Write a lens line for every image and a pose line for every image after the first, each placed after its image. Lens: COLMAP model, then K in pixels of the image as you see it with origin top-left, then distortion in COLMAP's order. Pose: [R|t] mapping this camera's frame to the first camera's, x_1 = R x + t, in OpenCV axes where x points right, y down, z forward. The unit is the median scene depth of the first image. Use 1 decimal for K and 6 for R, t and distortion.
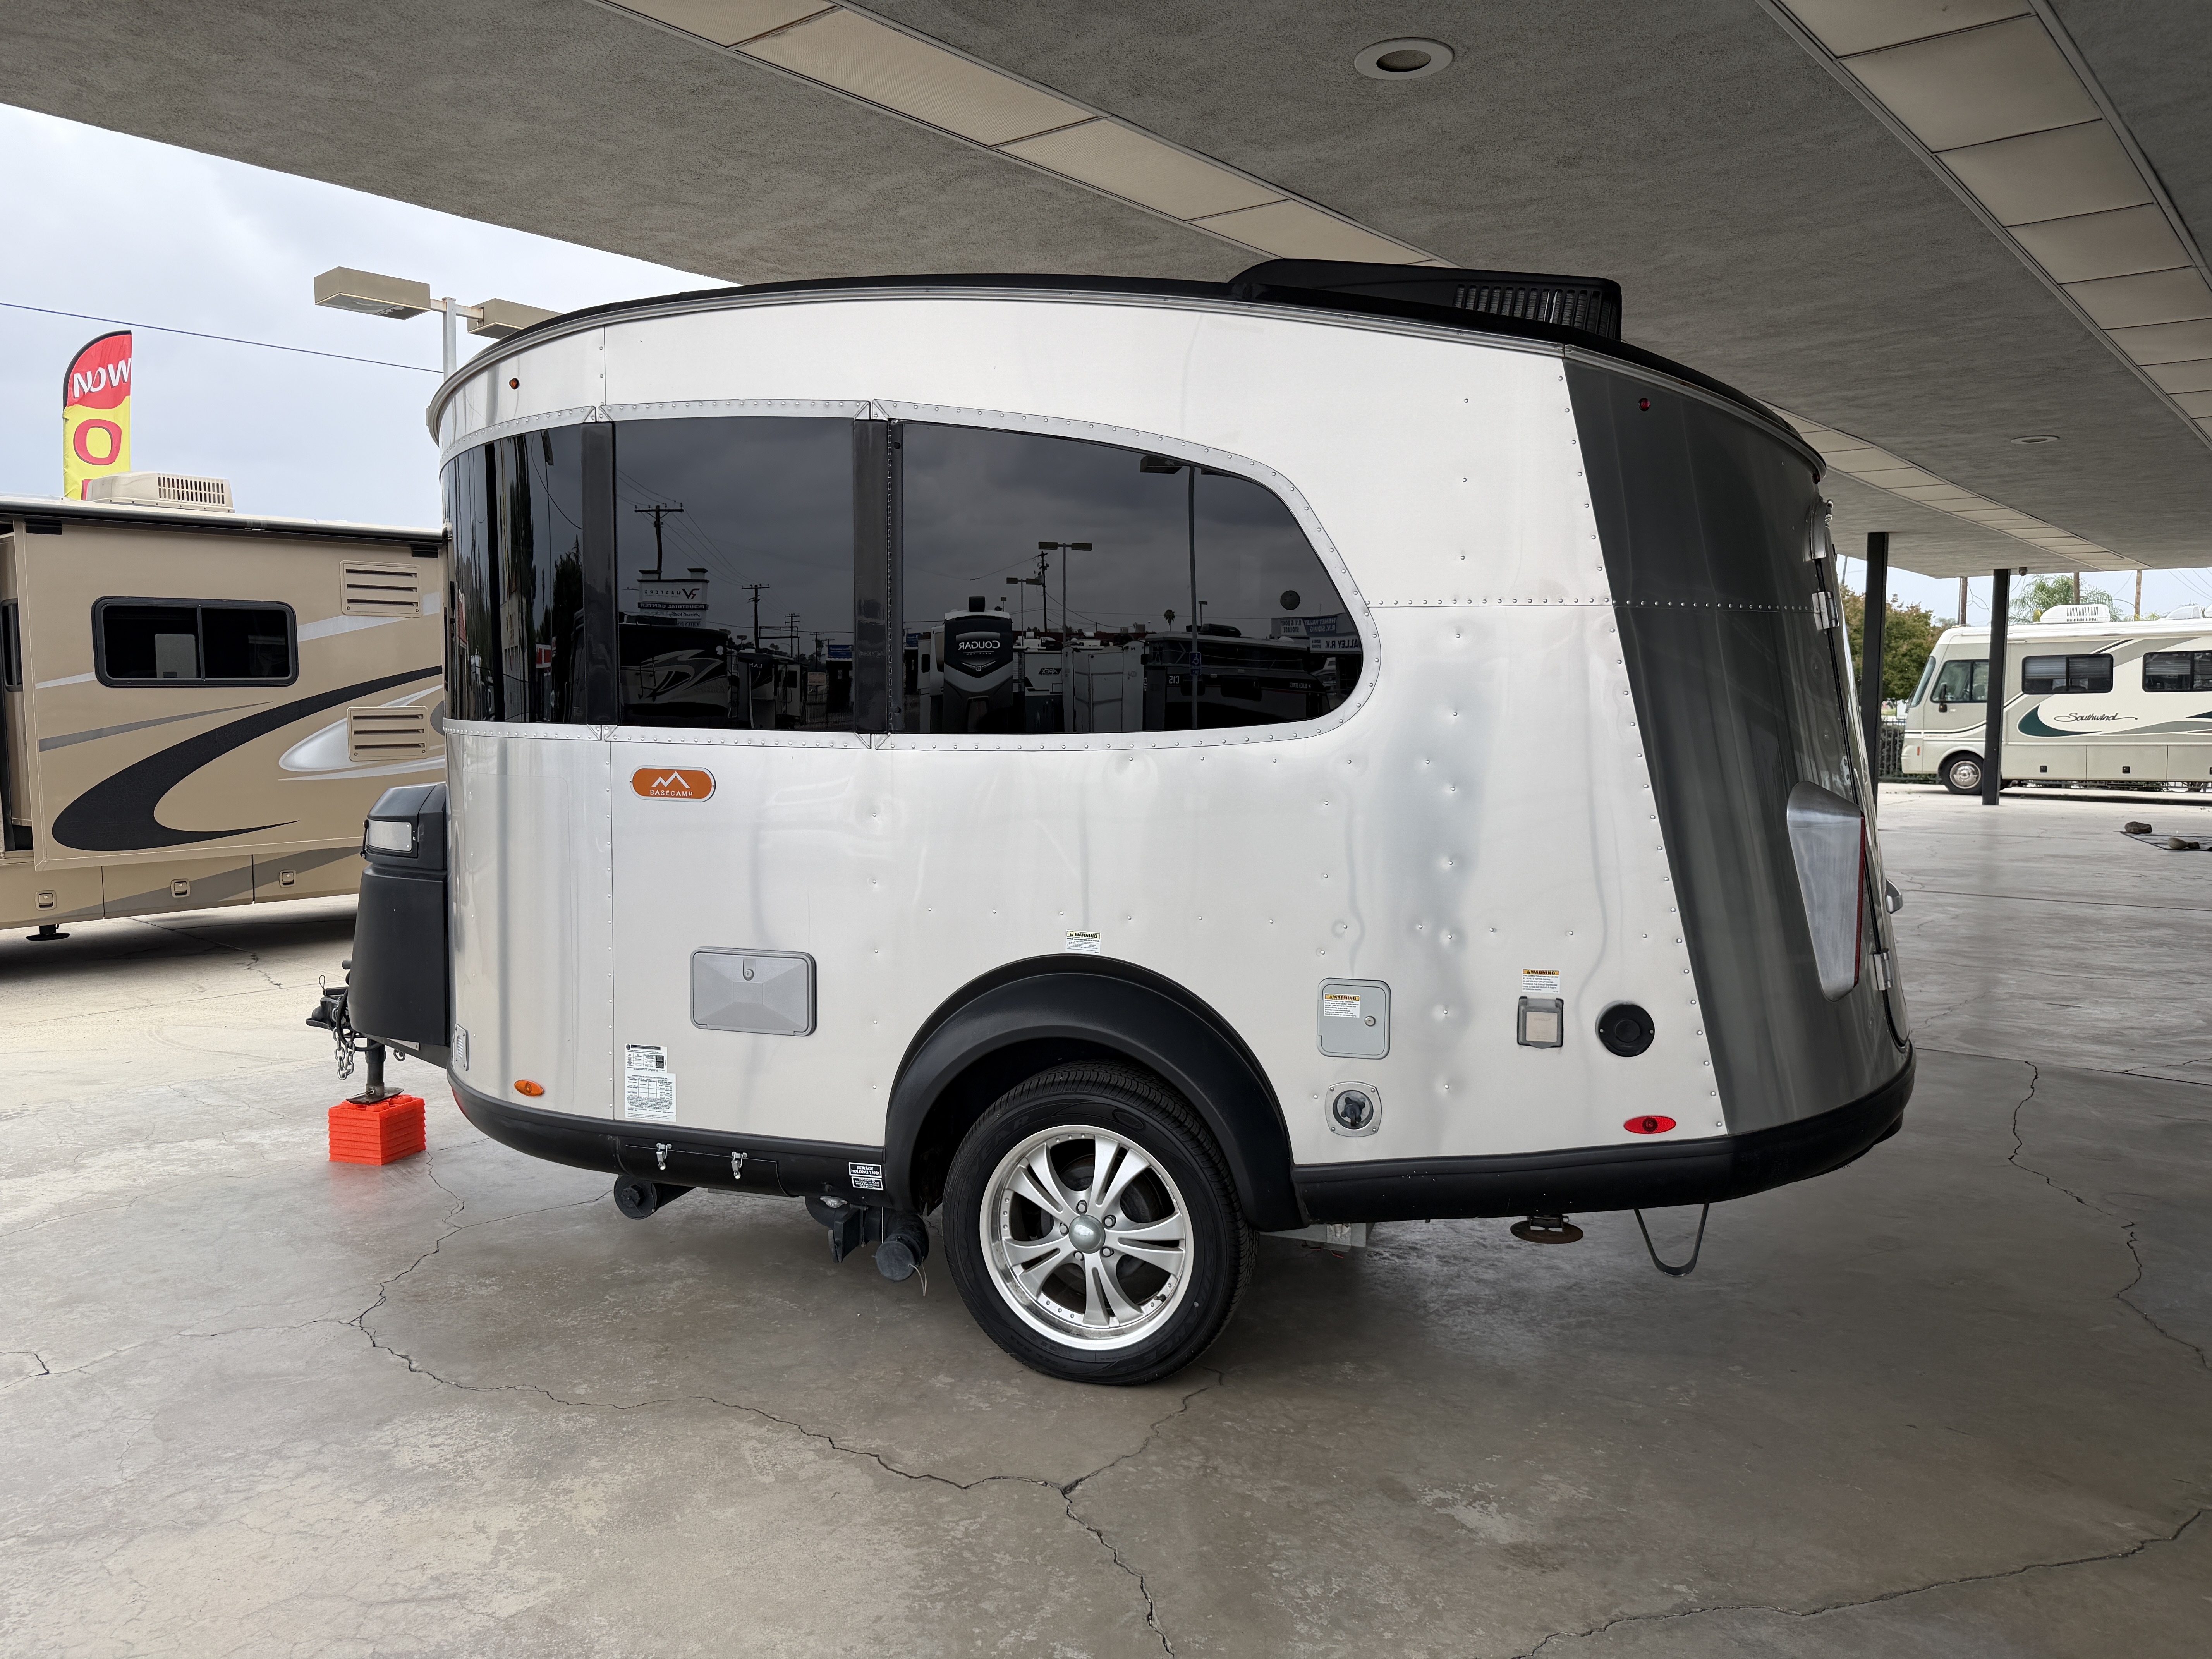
lens RADIAL K [[1559.5, 0, 1099.0], [0, 1559.5, 814.9], [0, 0, 1]] dist [0.001001, -0.003794]
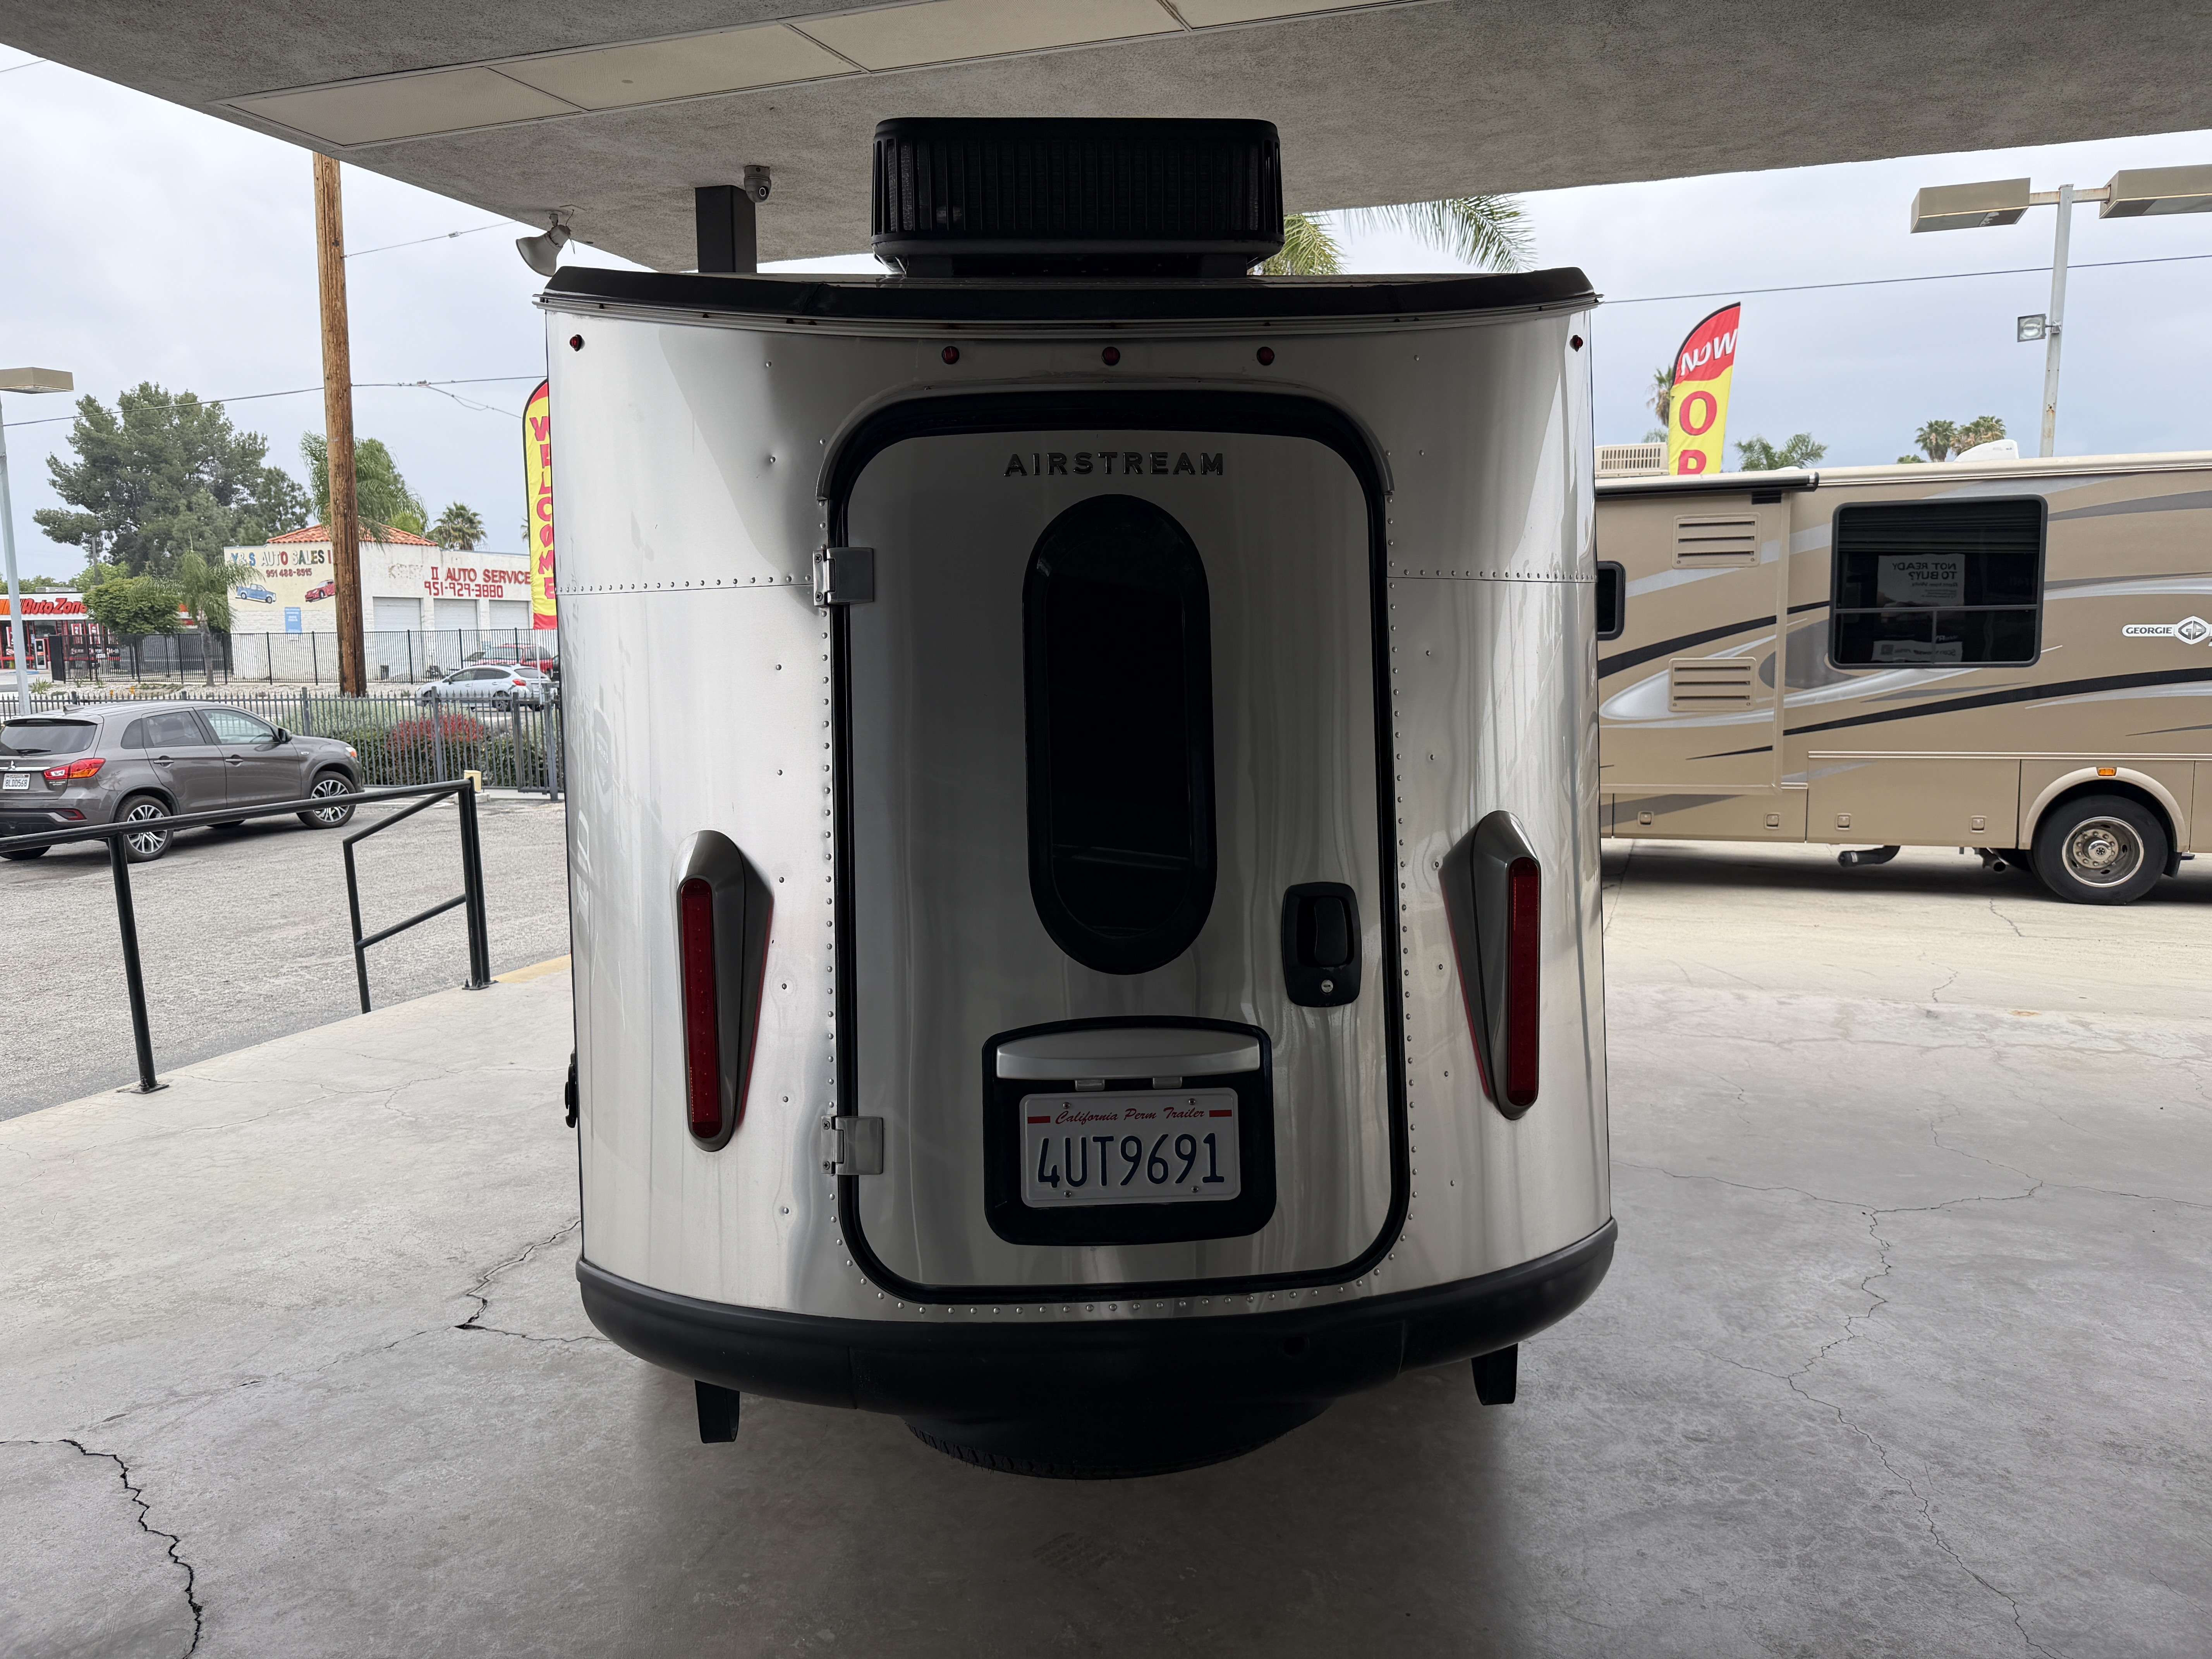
lens RADIAL K [[1559.5, 0, 1099.0], [0, 1559.5, 814.9], [0, 0, 1]] dist [0.001001, -0.003794]
pose [[0.366889, 0.101917, -0.924665, 0.340688], [-0.062852, 0.994425, 0.084667, -0.029873], [0.928139, 0.027054, 0.371249, 0.269747]]
